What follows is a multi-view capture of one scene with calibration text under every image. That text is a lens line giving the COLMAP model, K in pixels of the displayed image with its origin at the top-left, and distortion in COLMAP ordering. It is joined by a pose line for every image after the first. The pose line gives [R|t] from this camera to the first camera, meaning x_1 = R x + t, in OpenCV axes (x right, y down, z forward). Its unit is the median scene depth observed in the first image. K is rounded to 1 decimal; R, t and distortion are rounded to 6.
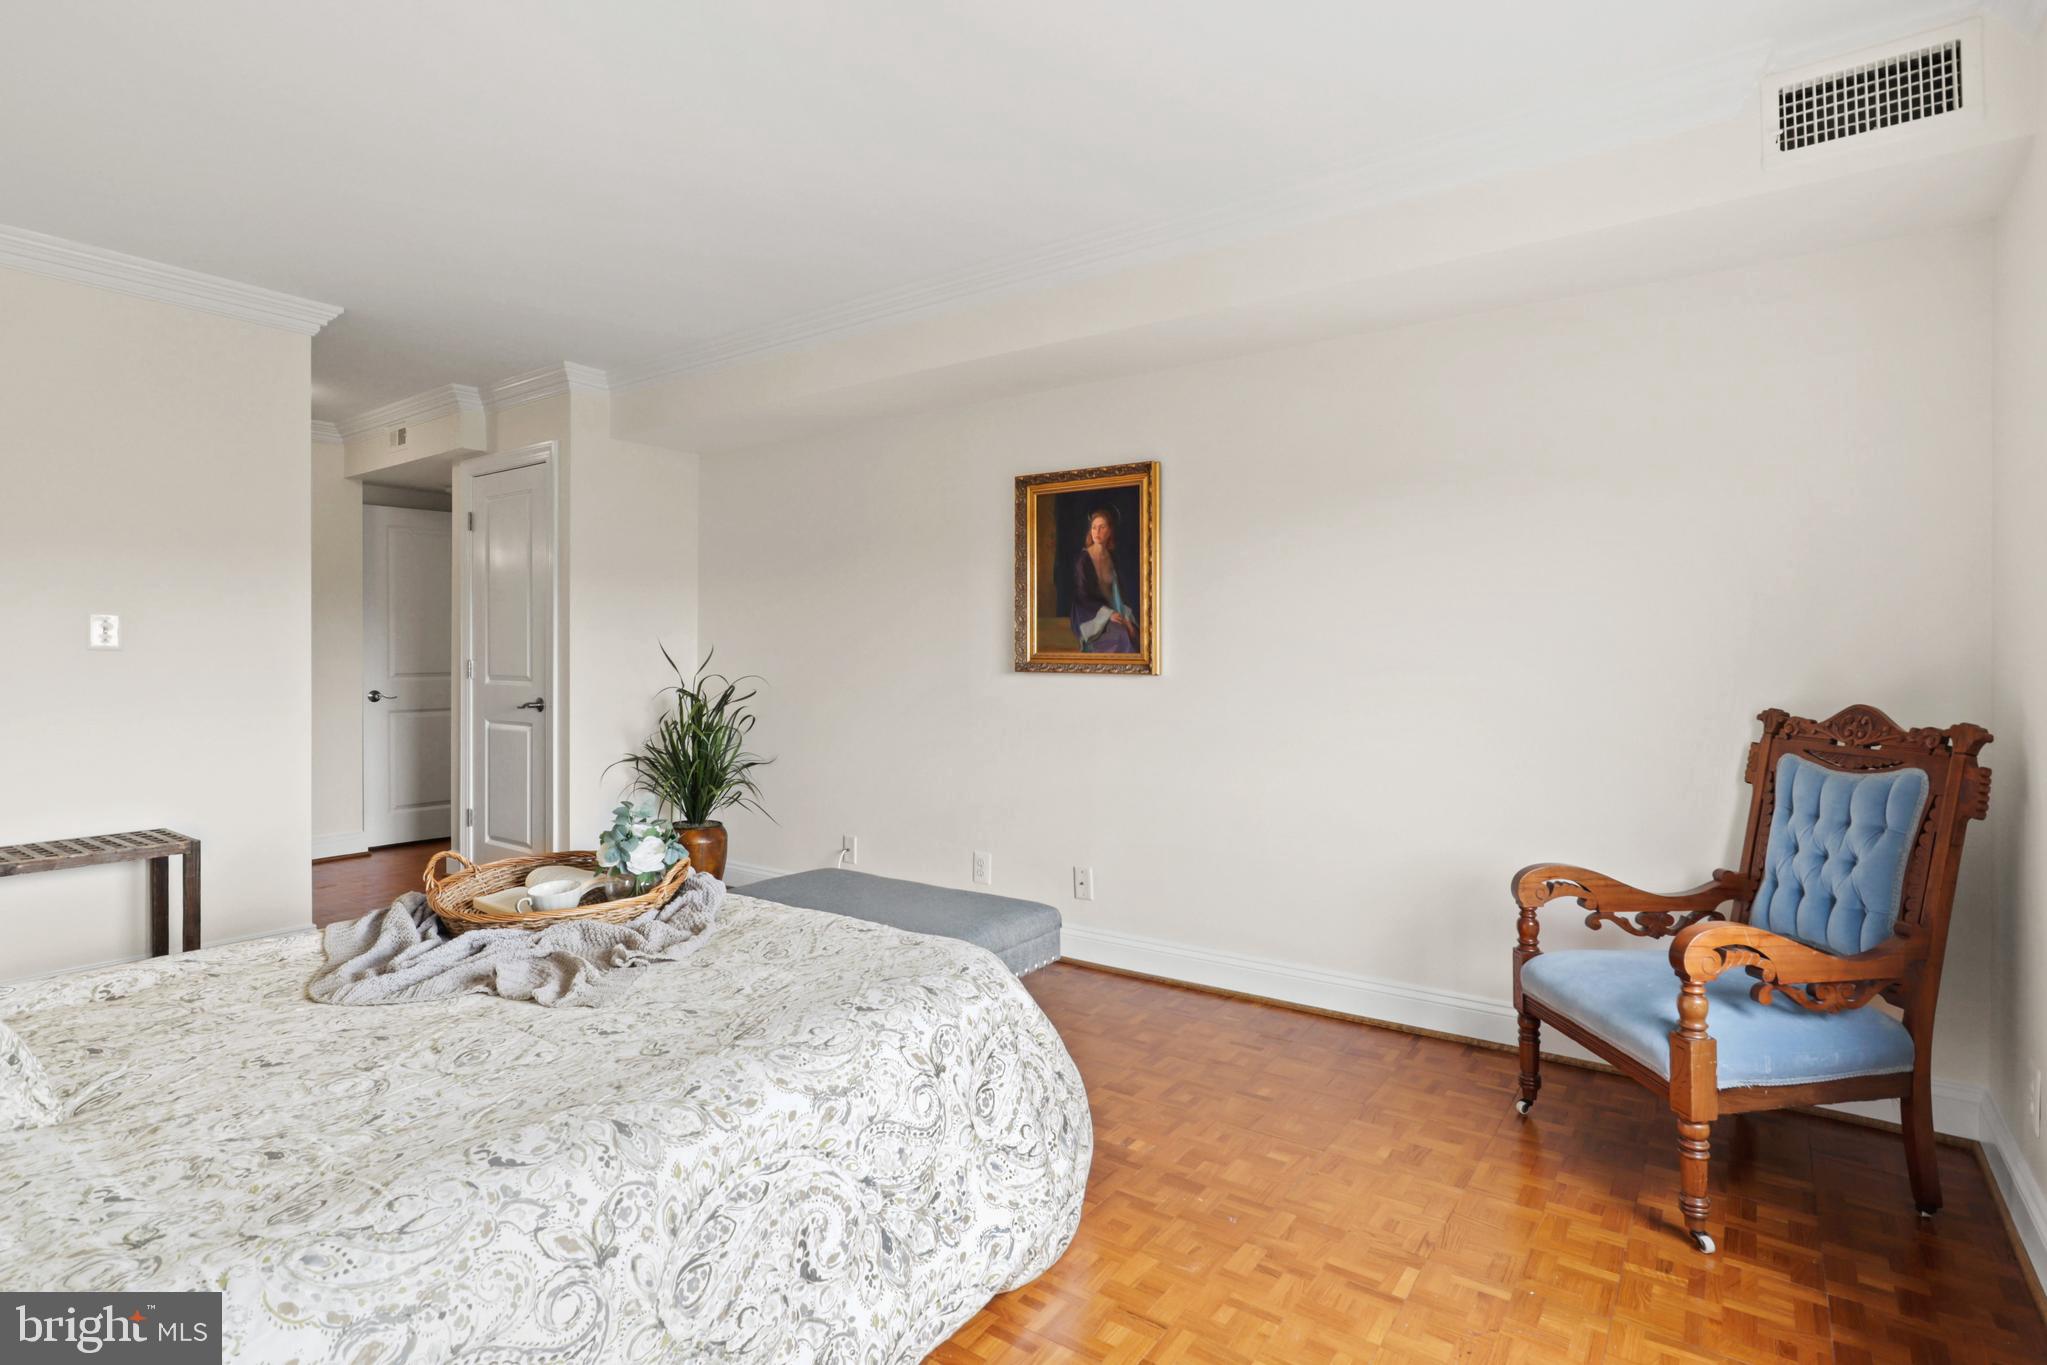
lens RADIAL K [[1029.0, 0, 1019.6], [0, 1029.0, 670.2], [0, 0, 1]] dist [-0.020295, 0.010482]
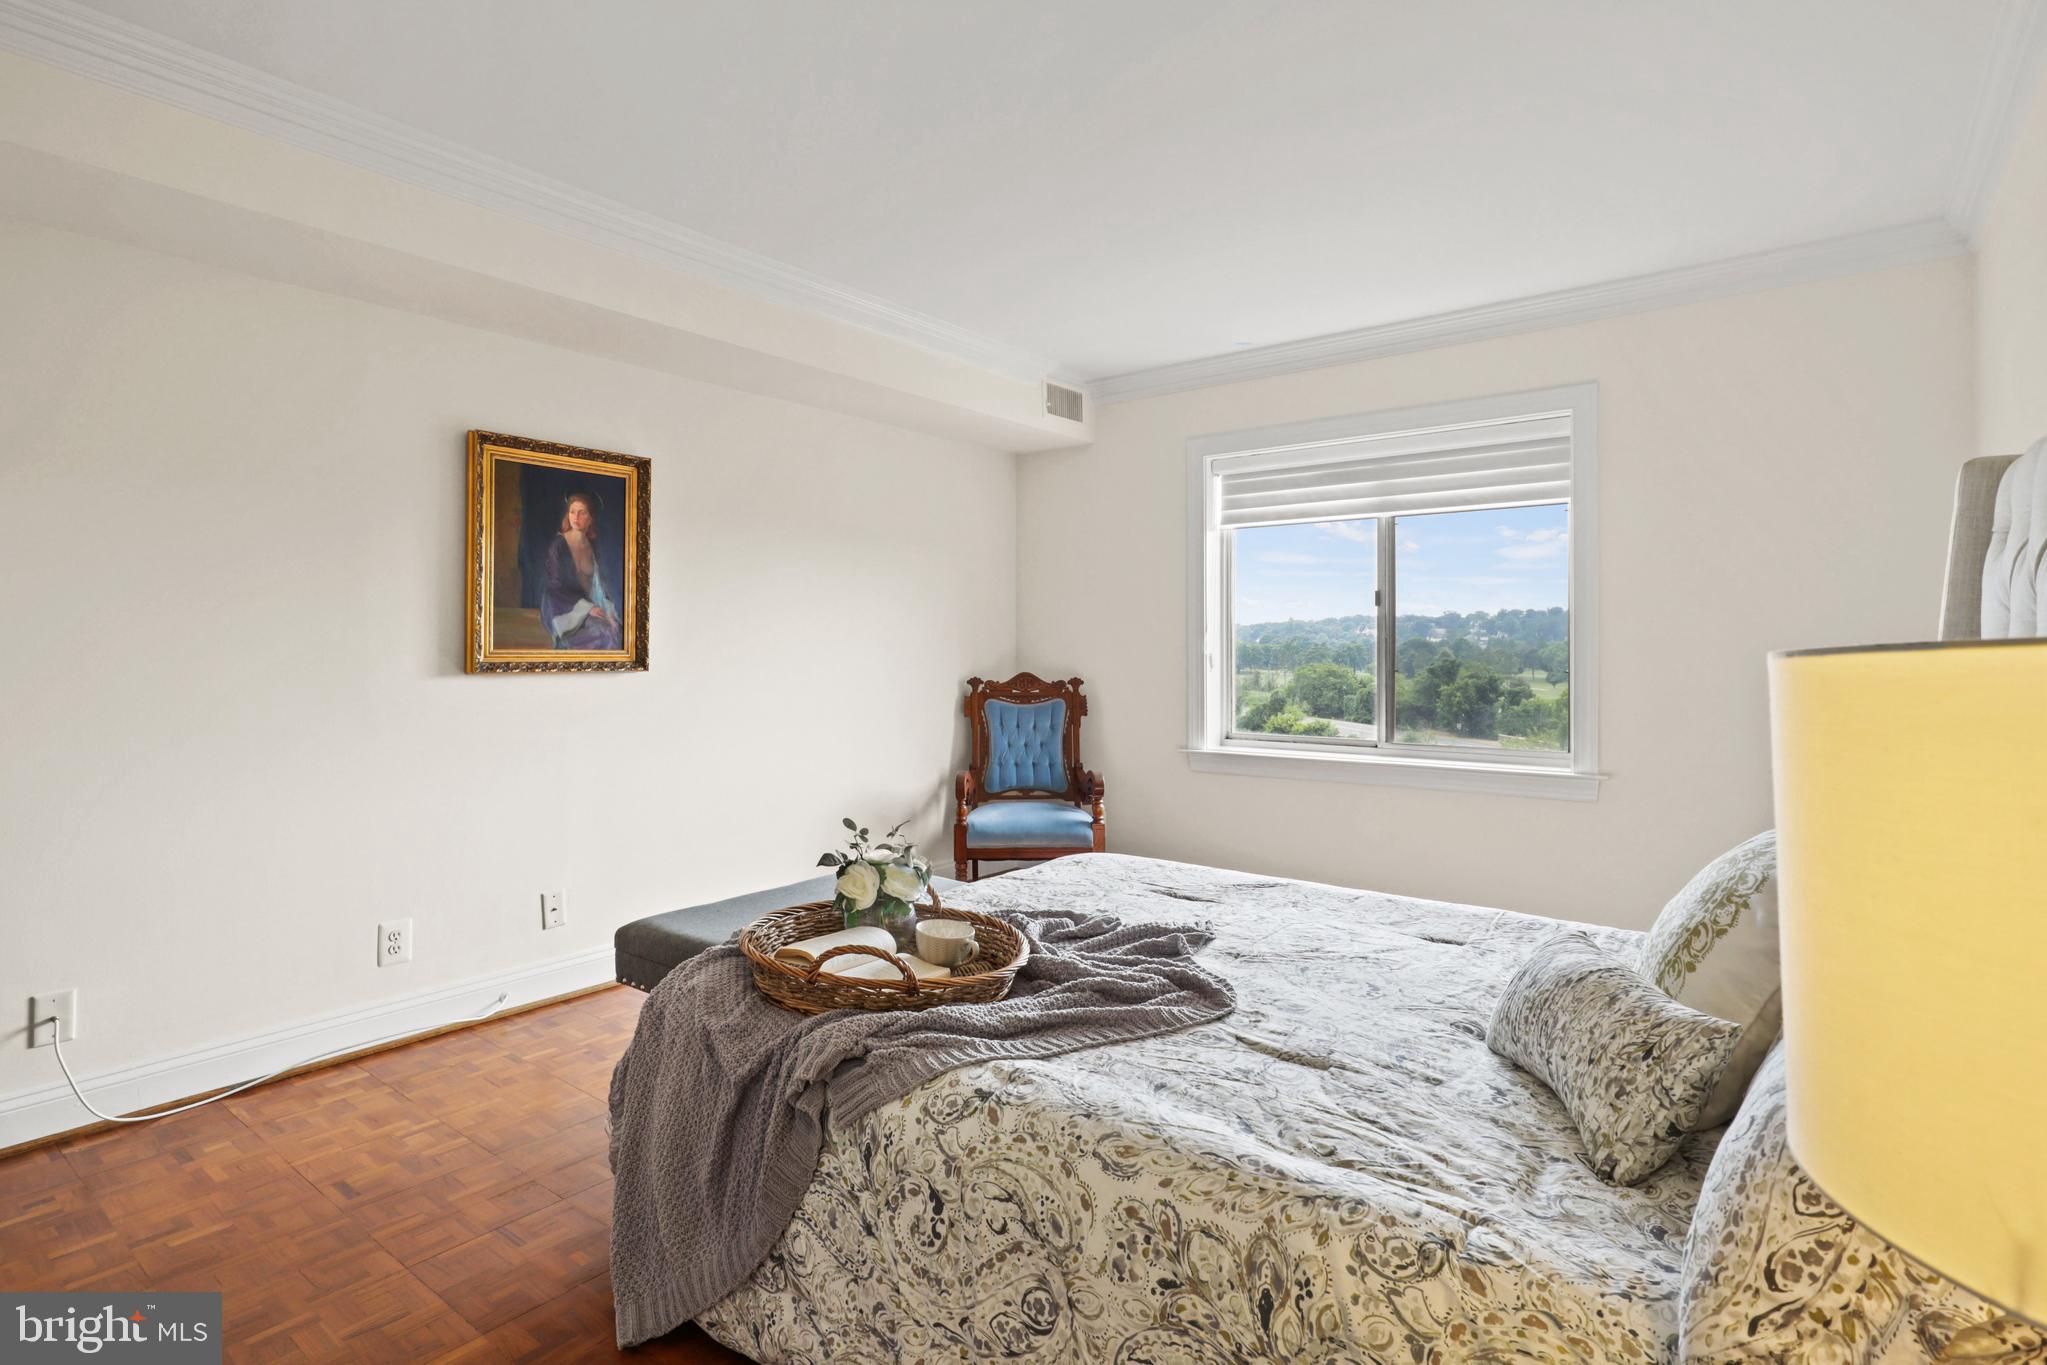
lens RADIAL K [[1029.0, 0, 1004.7], [0, 1029.0, 662.0], [0, 0, 1]] dist [-0.020295, 0.010482]
pose [[0.041069, -0.012770, 0.999075, -0.821642], [0.019768, 0.999733, 0.011966, -0.009188], [-0.998961, 0.019258, 0.041310, 0.584524]]
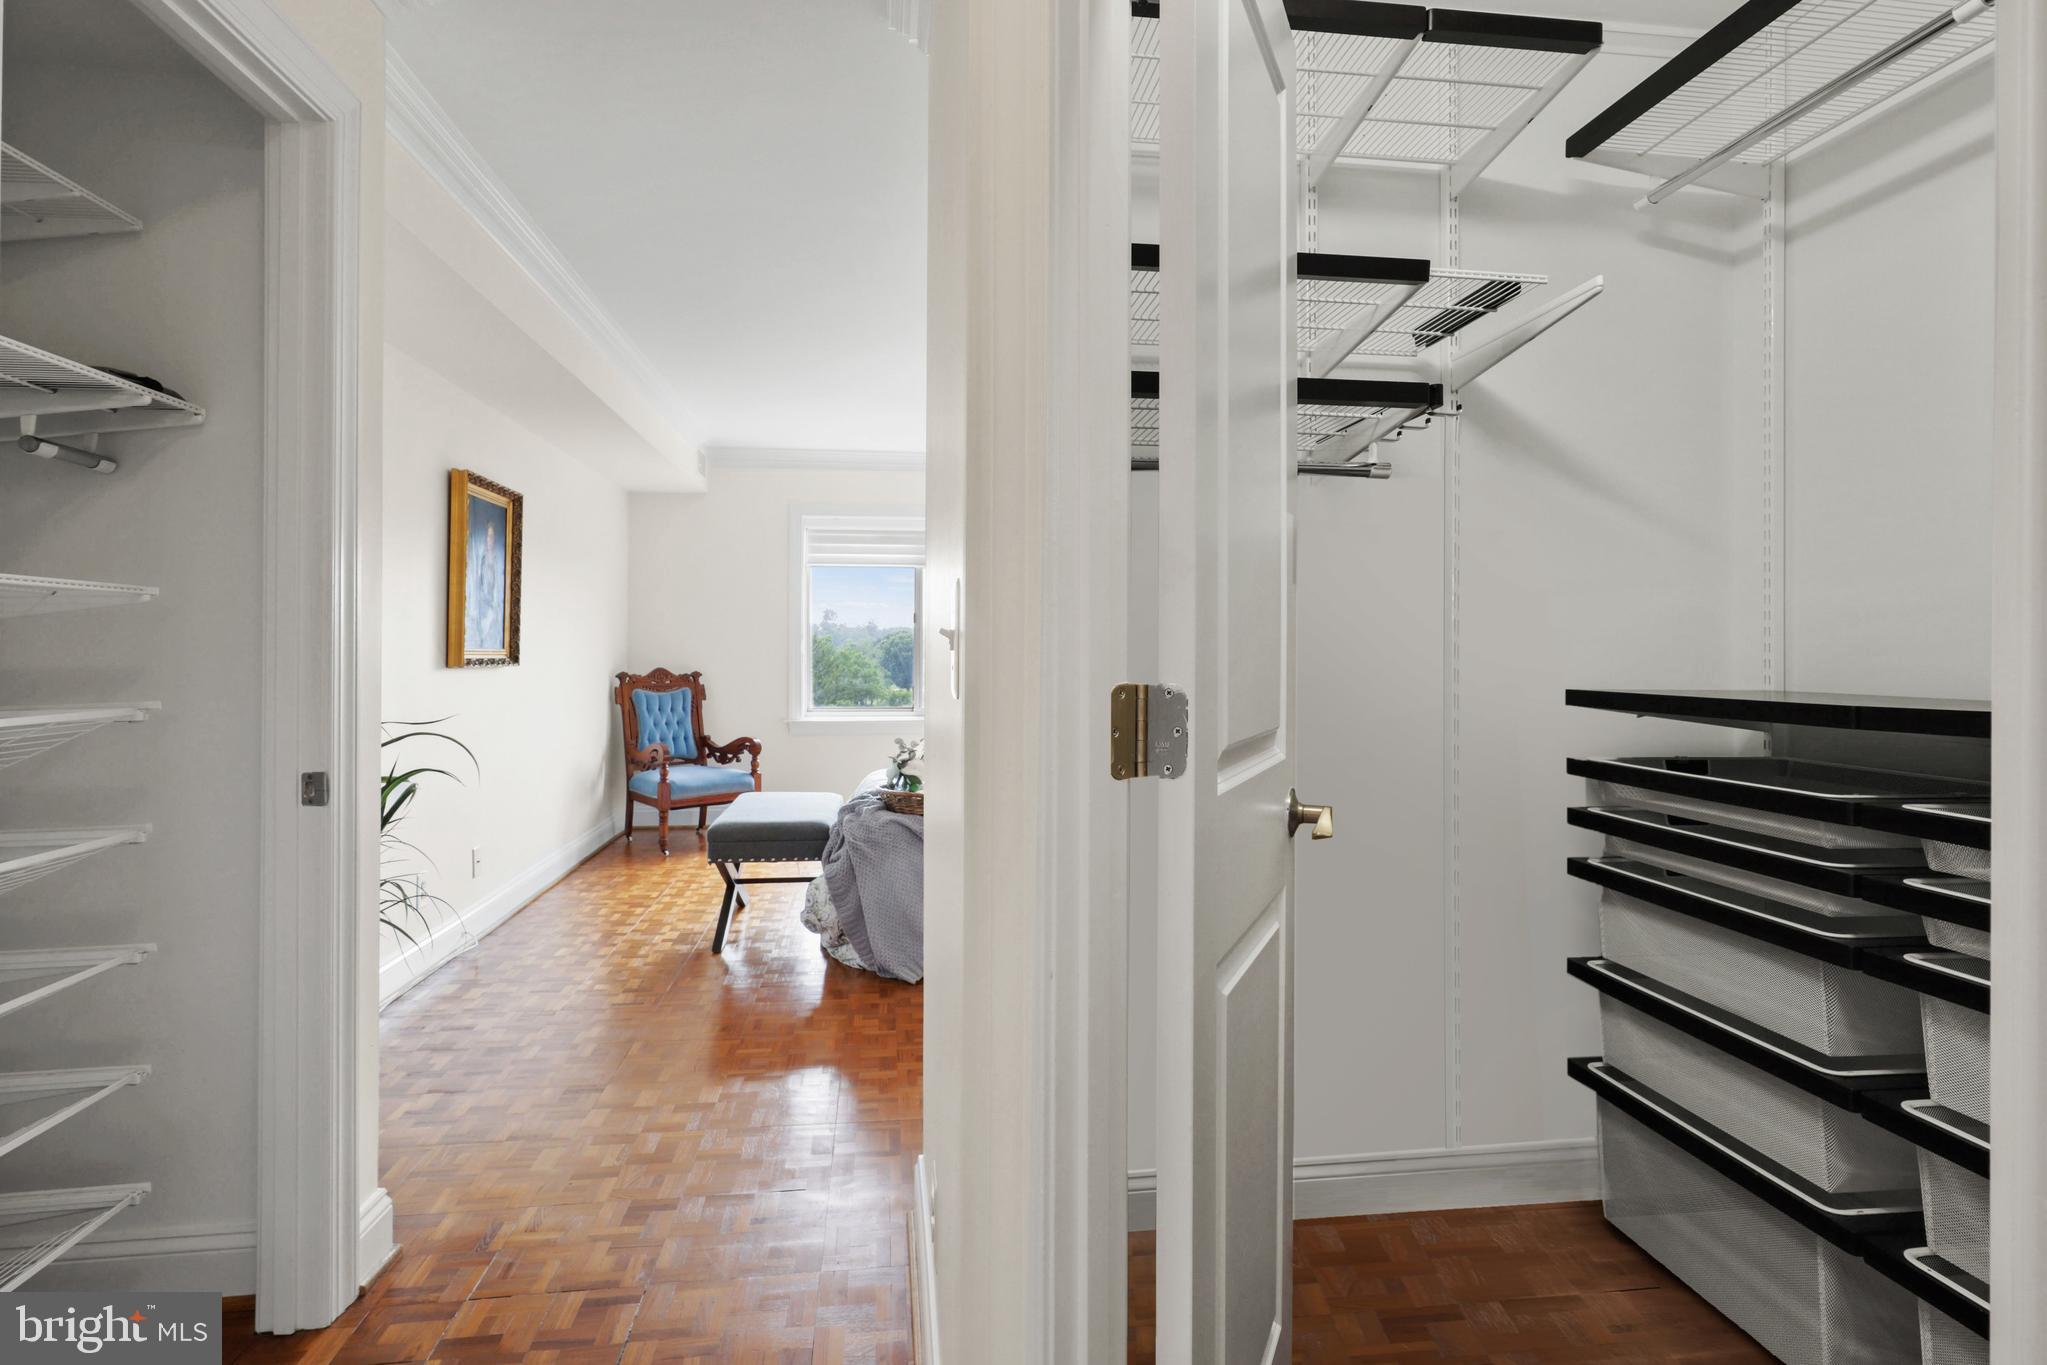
lens RADIAL K [[1029.0, 0, 1005.1], [0, 1029.0, 651.3], [0, 0, 1]] dist [-0.020295, 0.010482]
pose [[-0.679966, -0.001880, 0.733241, -1.124422], [0.011958, 0.999835, 0.013654, -0.022357], [-0.733146, 0.018052, -0.679831, 1.348160]]
